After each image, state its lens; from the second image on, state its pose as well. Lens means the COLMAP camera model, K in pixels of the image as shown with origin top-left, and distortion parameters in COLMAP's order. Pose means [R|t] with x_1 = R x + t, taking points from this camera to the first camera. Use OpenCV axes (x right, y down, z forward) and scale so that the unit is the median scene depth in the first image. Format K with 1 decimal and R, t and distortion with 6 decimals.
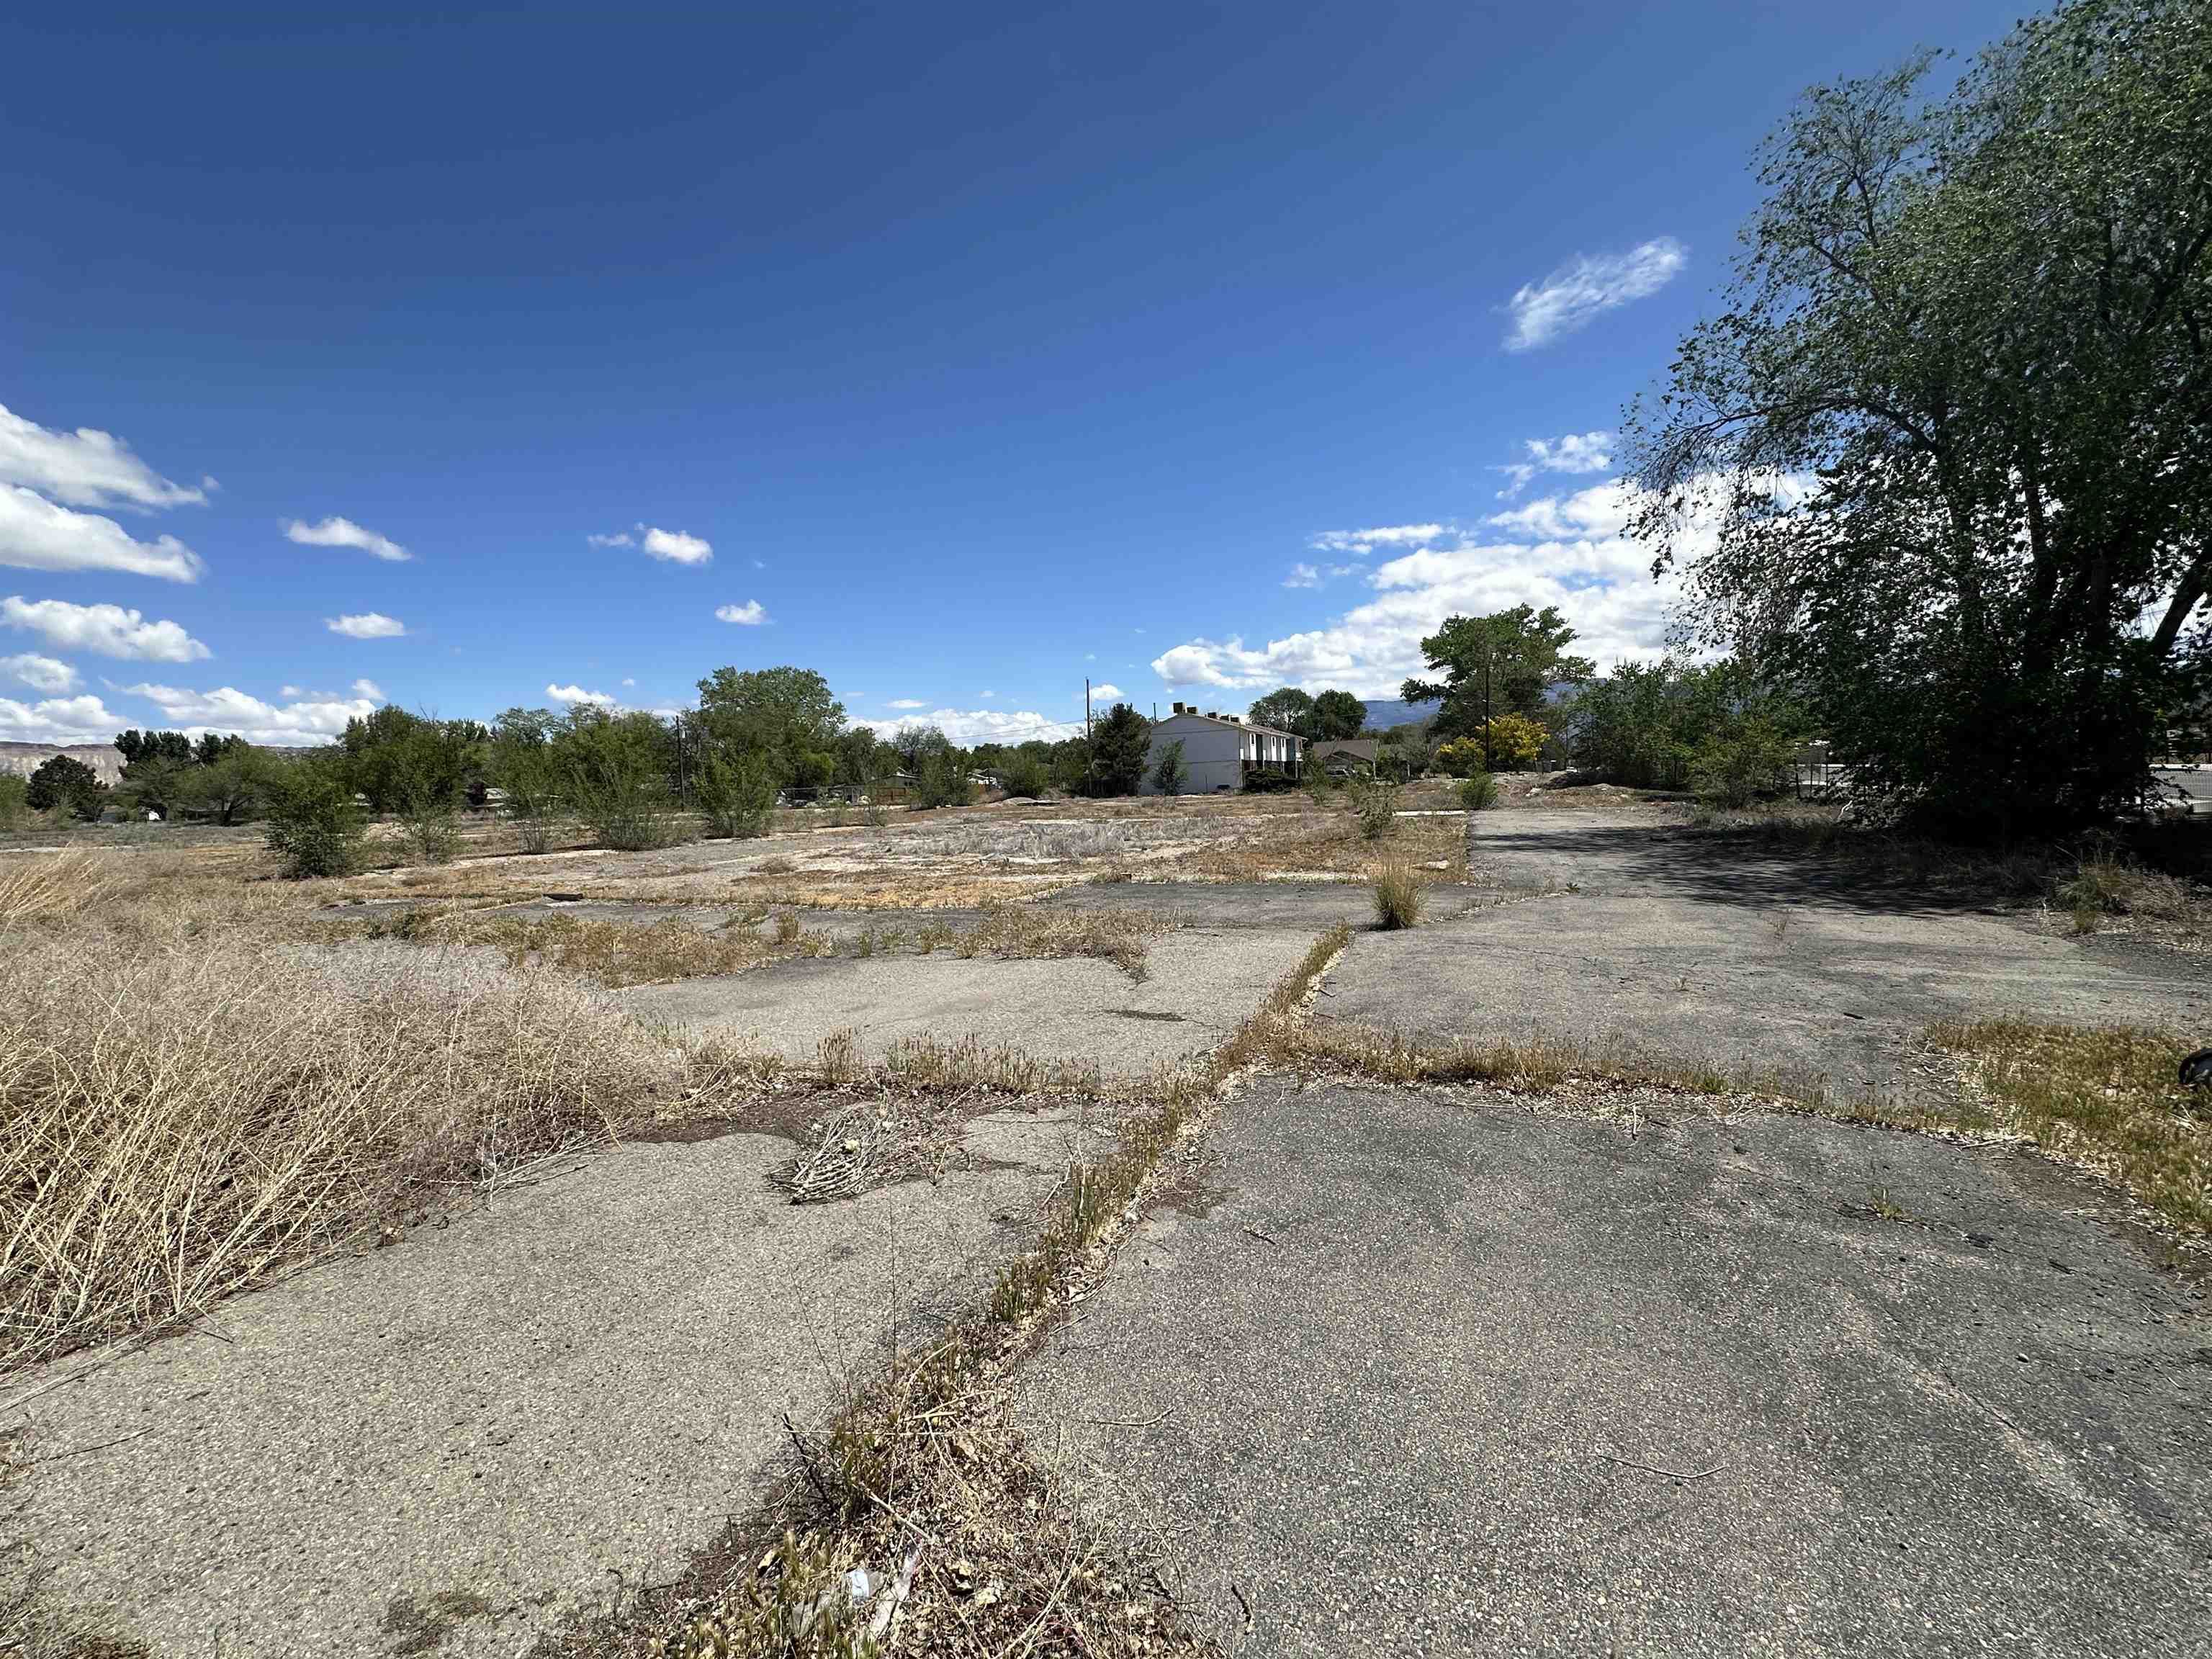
lens RADIAL K [[970.0, 0, 1105.0], [0, 970.0, 828.8], [0, 0, 1]] dist [-0.002631, 0.000952]
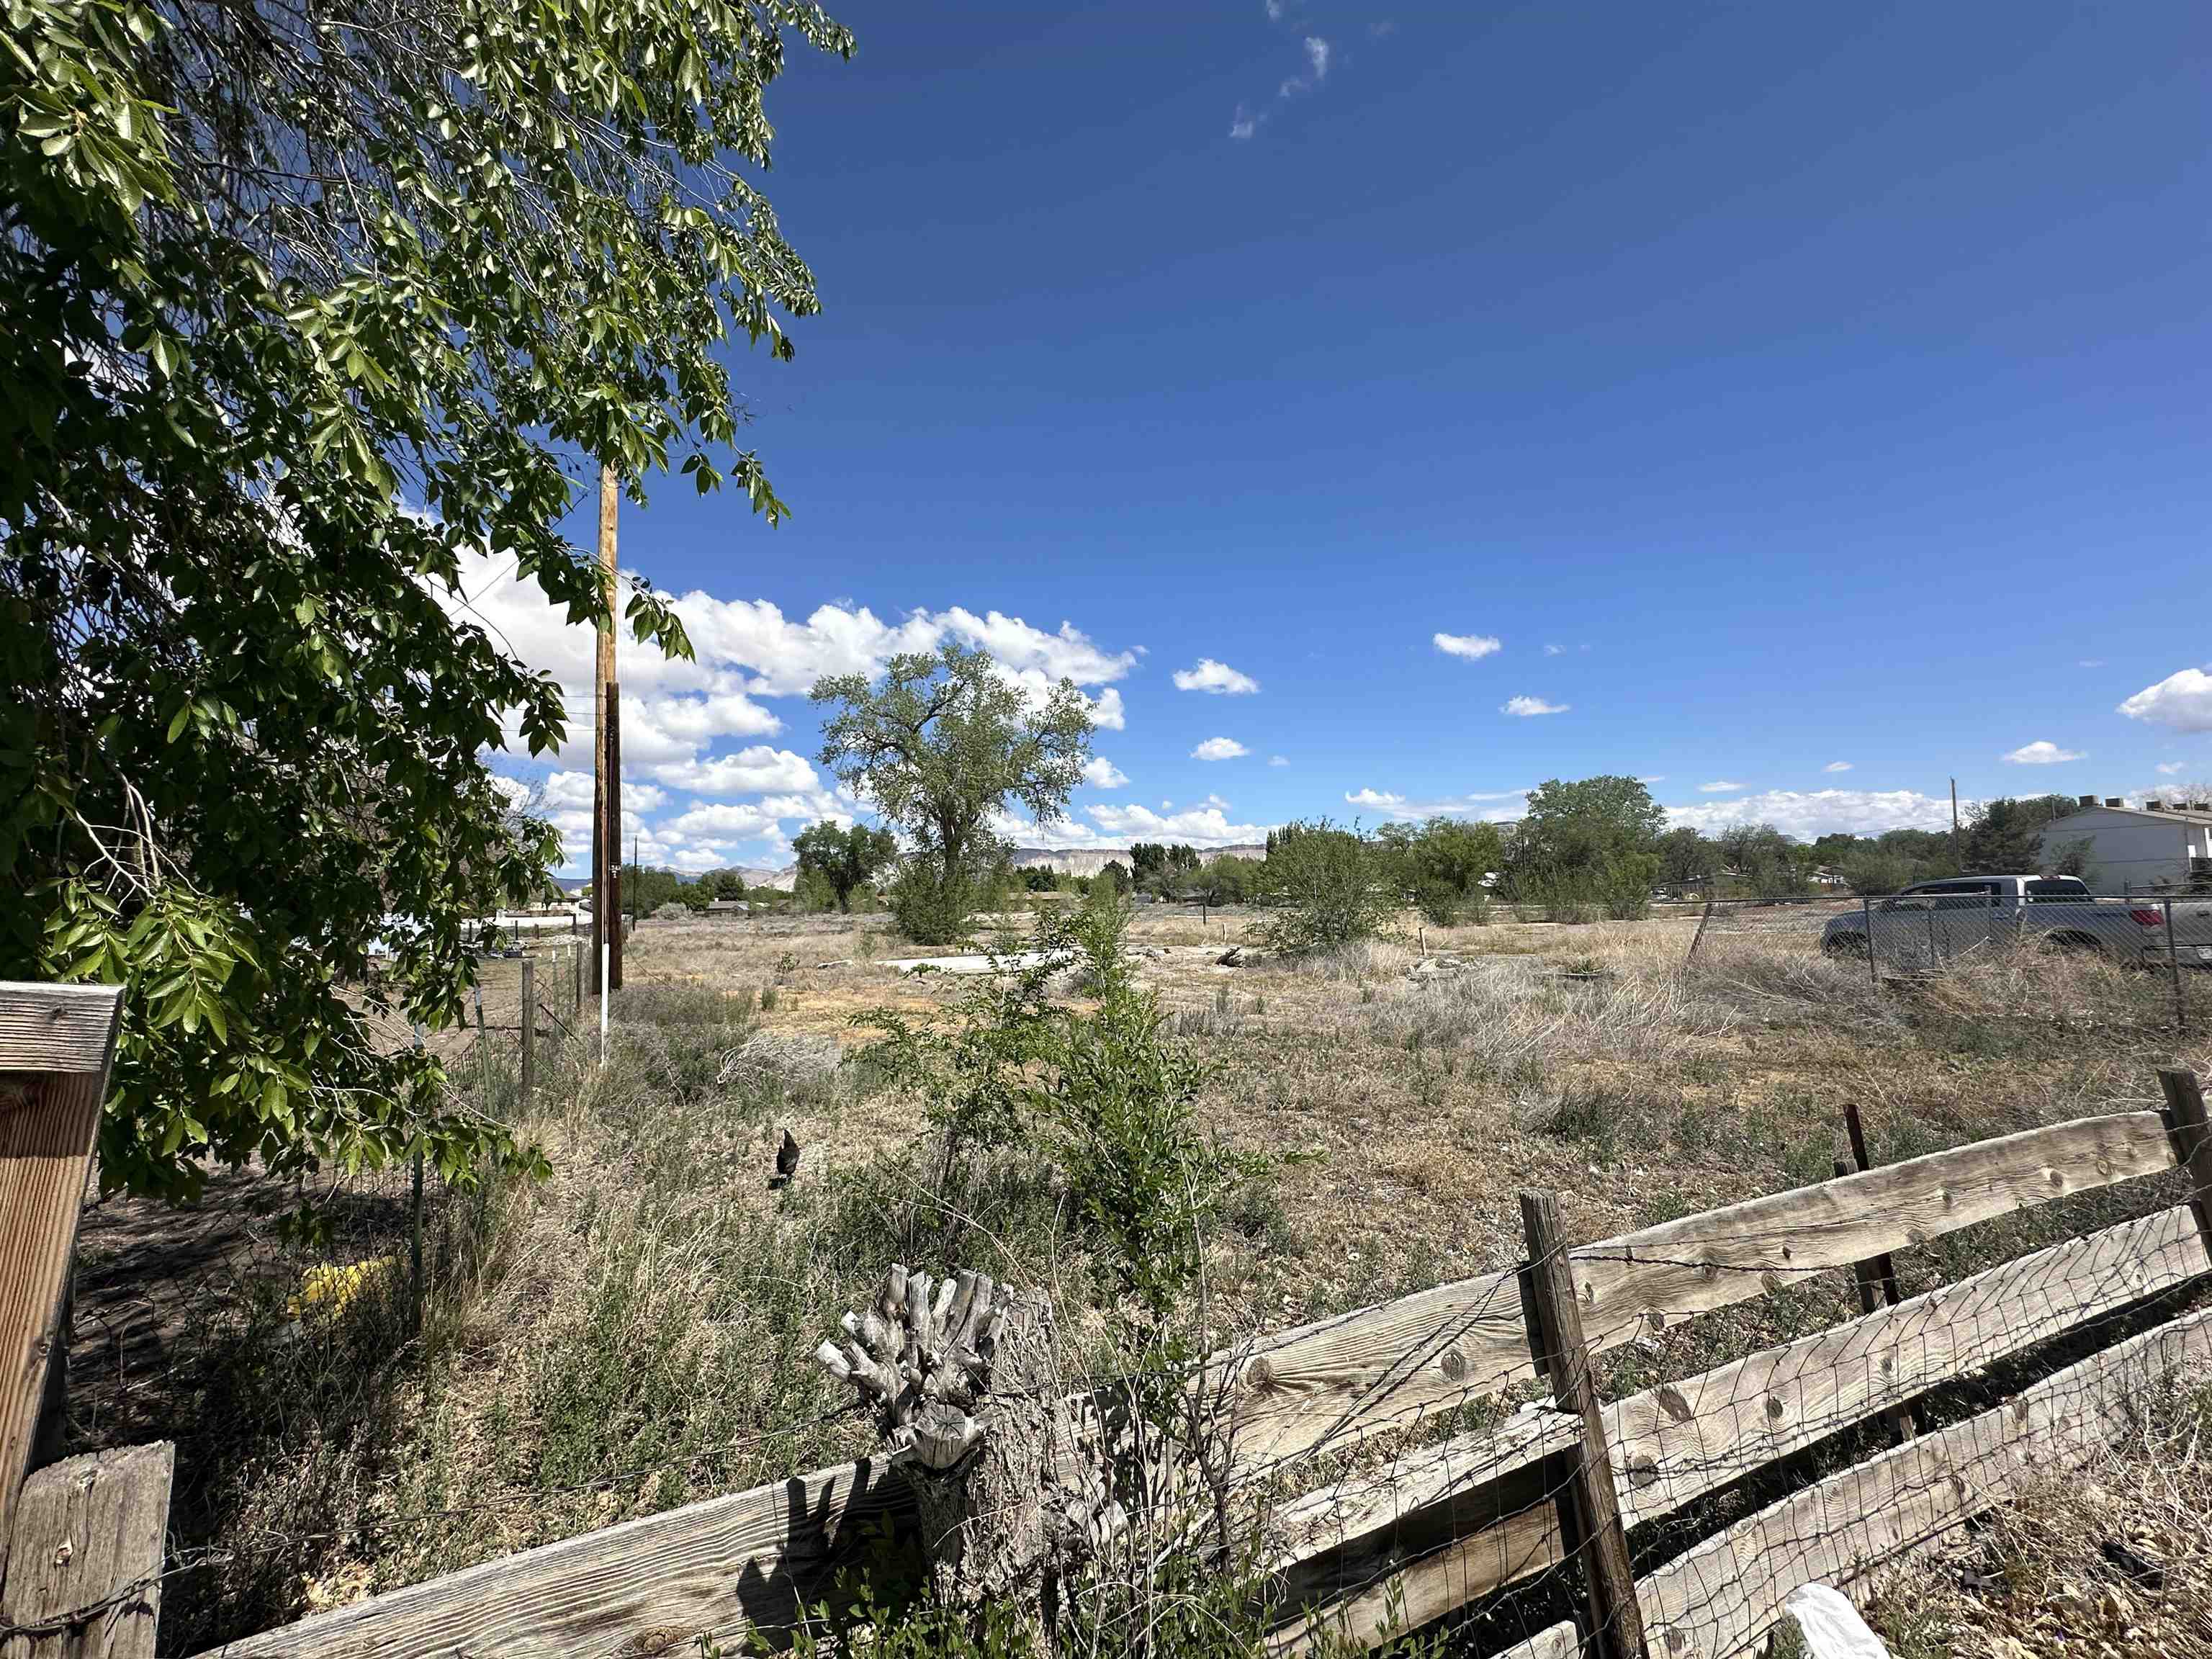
lens RADIAL K [[970.0, 0, 1105.0], [0, 970.0, 828.8], [0, 0, 1]] dist [-0.002631, 0.000952]
pose [[0.717979, -0.032739, -0.695294, 0.029338], [-0.032187, 0.996263, -0.080148, 0.001621], [0.695320, 0.079924, 0.714243, -0.187708]]
